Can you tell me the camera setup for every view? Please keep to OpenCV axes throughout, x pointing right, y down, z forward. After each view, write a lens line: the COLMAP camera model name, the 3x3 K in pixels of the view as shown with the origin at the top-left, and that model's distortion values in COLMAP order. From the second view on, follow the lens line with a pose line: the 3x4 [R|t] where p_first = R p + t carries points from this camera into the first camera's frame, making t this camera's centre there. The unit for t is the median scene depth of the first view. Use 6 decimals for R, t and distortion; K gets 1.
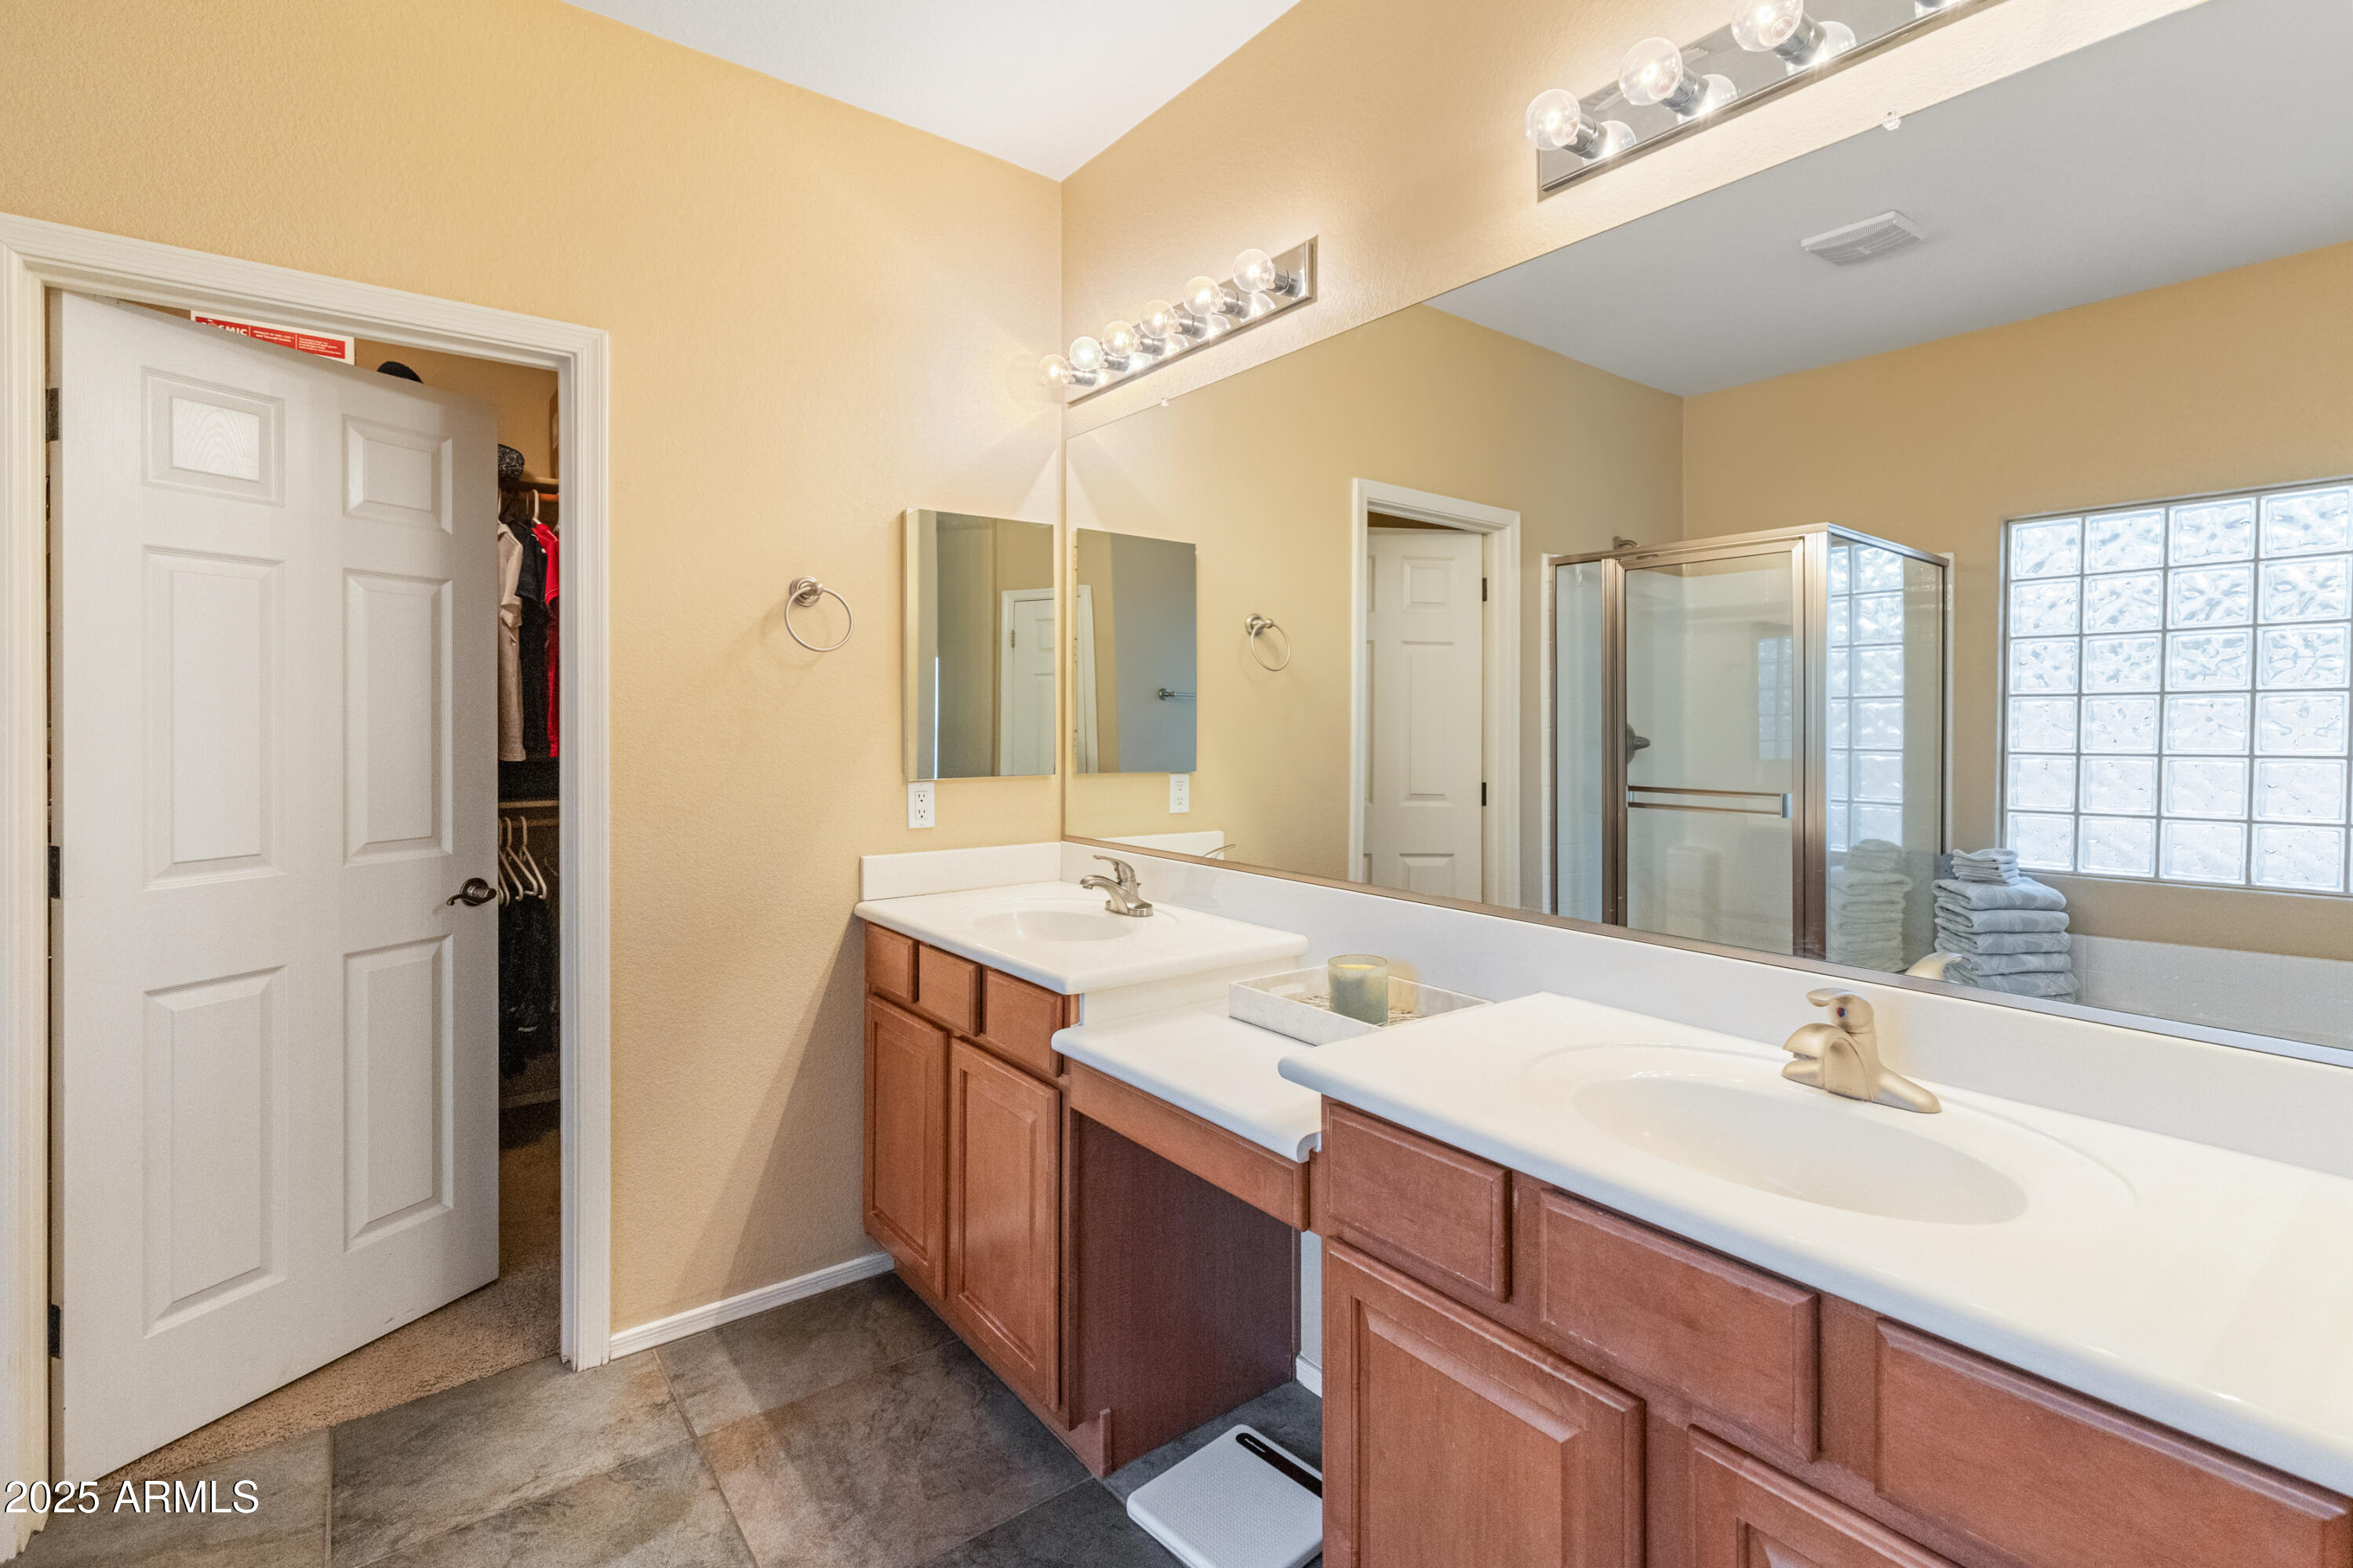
lens RADIAL K [[1103.3, 0, 1204.0], [0, 1103.3, 722.8], [0, 0, 1]] dist [0.009564, -0.000891]
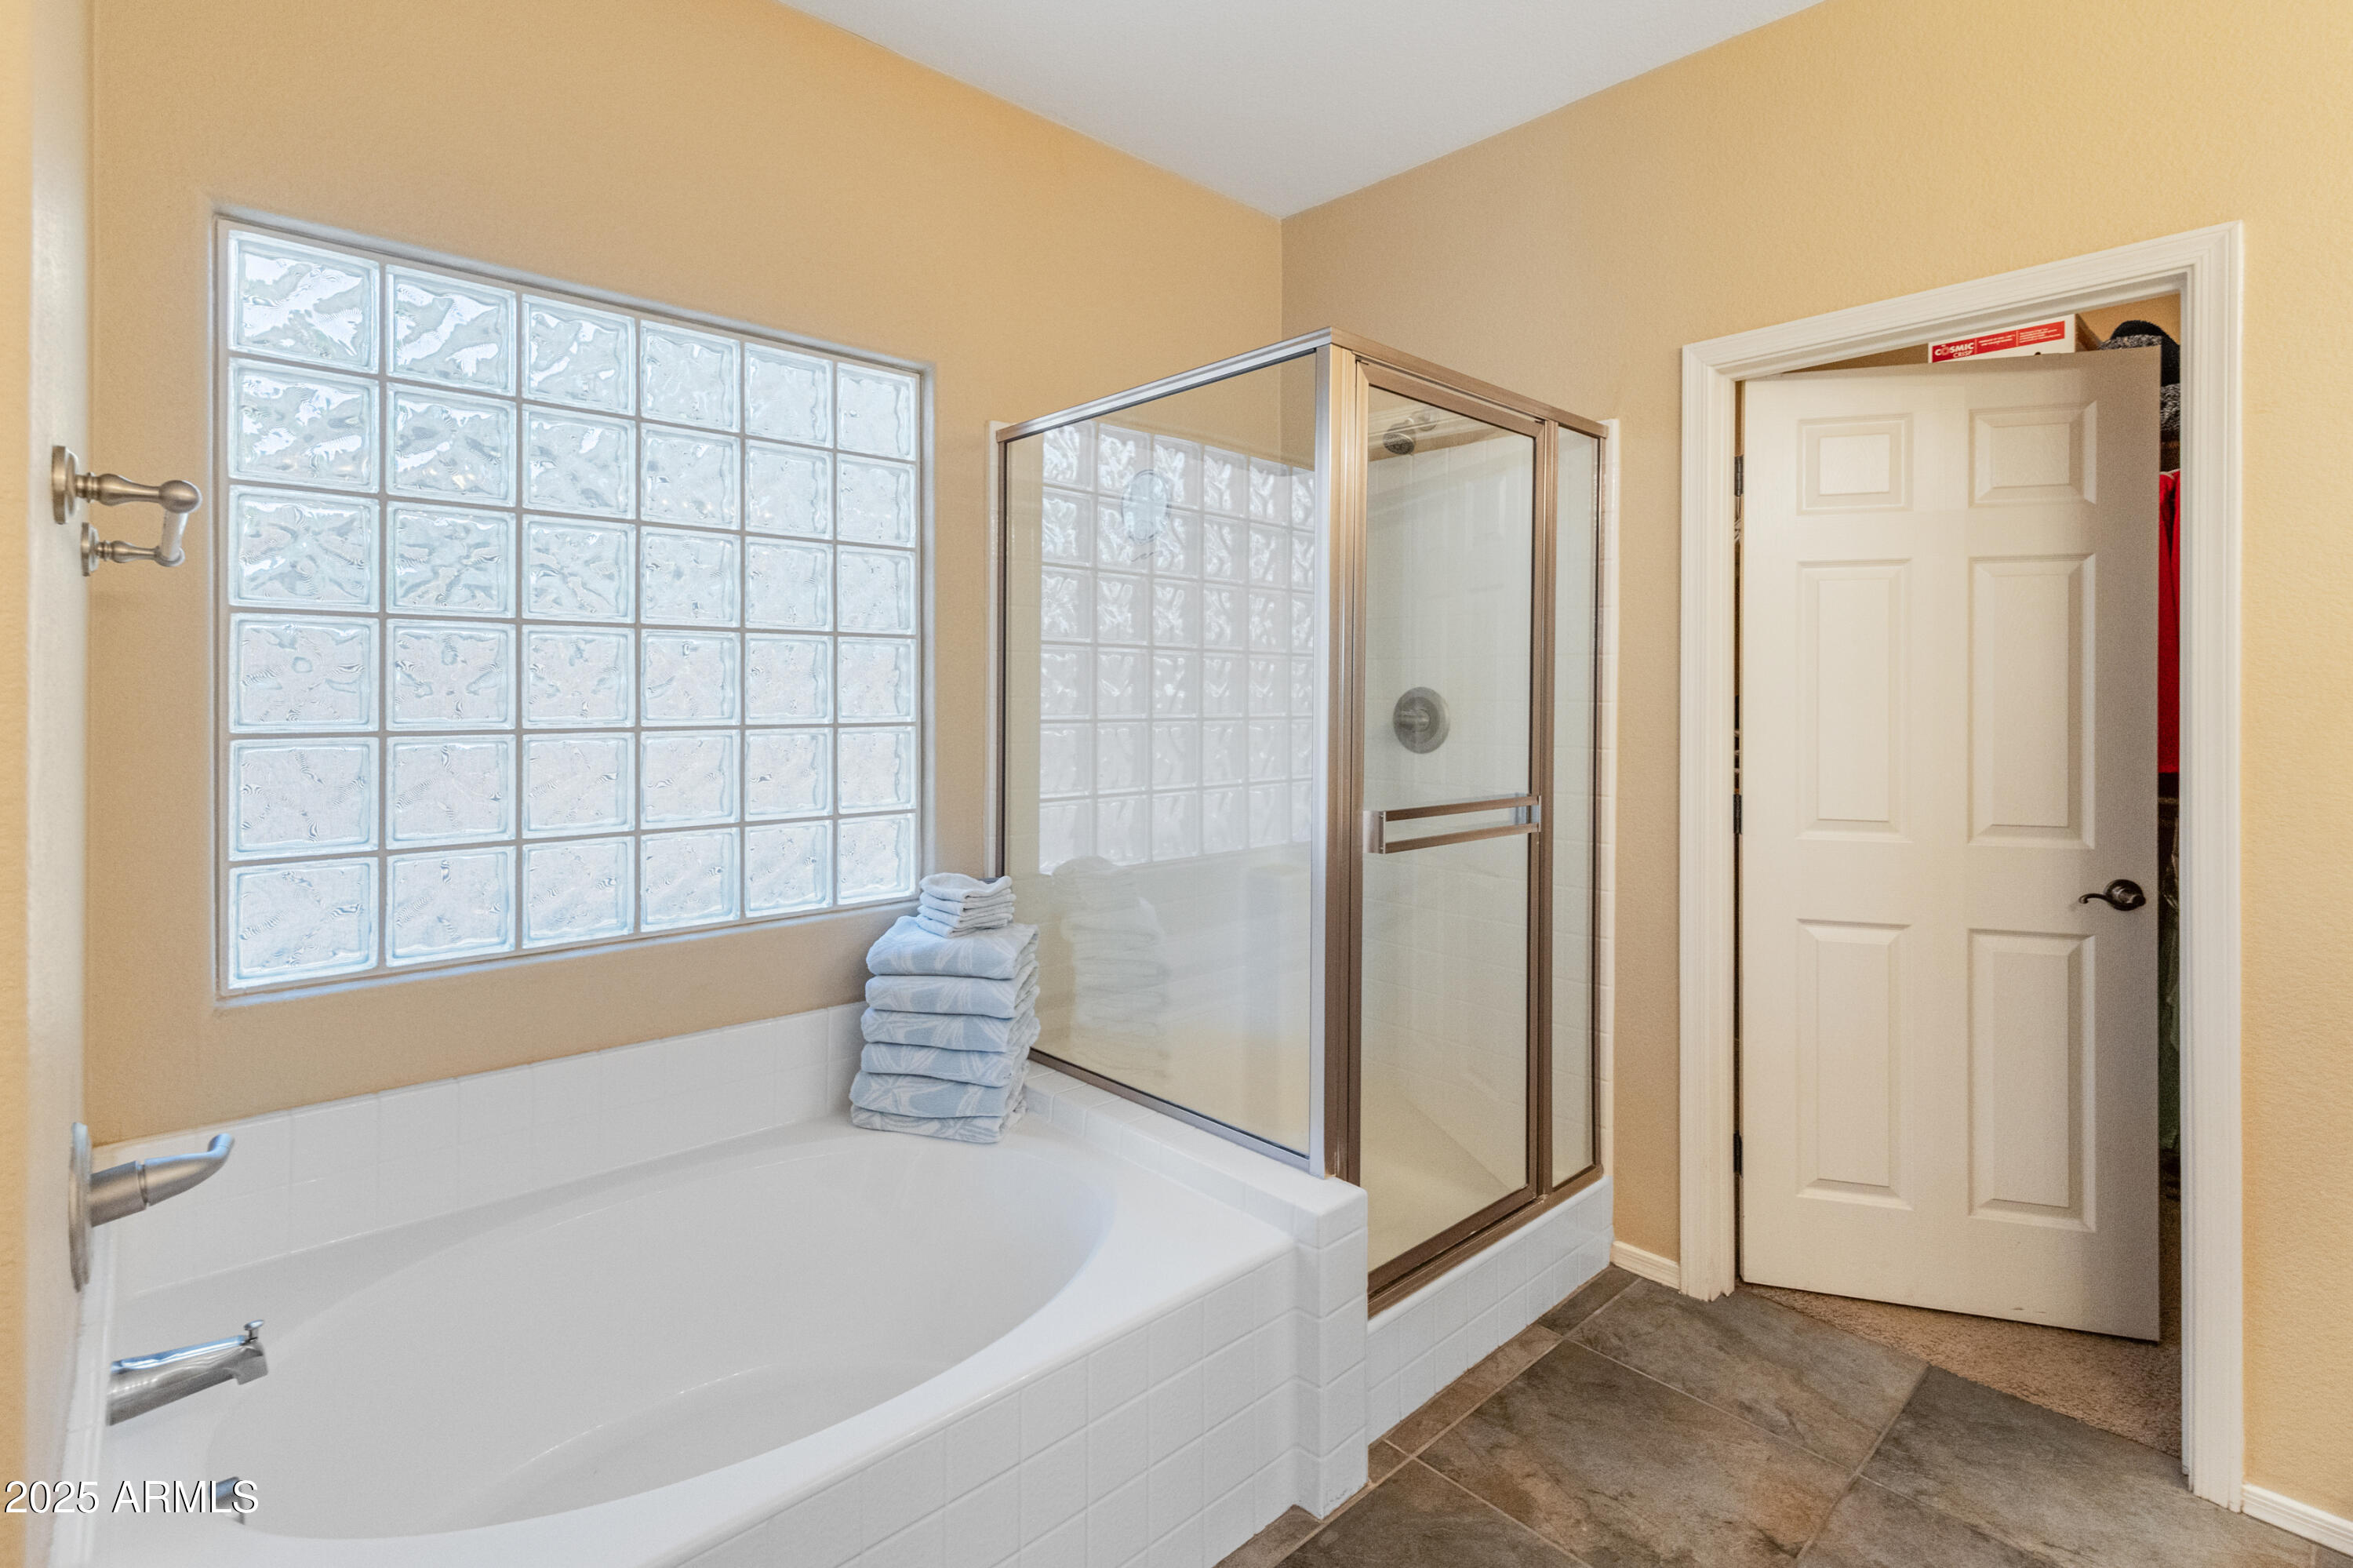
lens RADIAL K [[1103.3, 0, 1171.4], [0, 1103.3, 698.4], [0, 0, 1]] dist [0.009564, -0.000891]
pose [[0.078802, 0.006060, -0.996872, 0.209662], [-0.009914, 0.999937, 0.005295, -0.005319], [0.996841, 0.009466, 0.078857, 0.176567]]
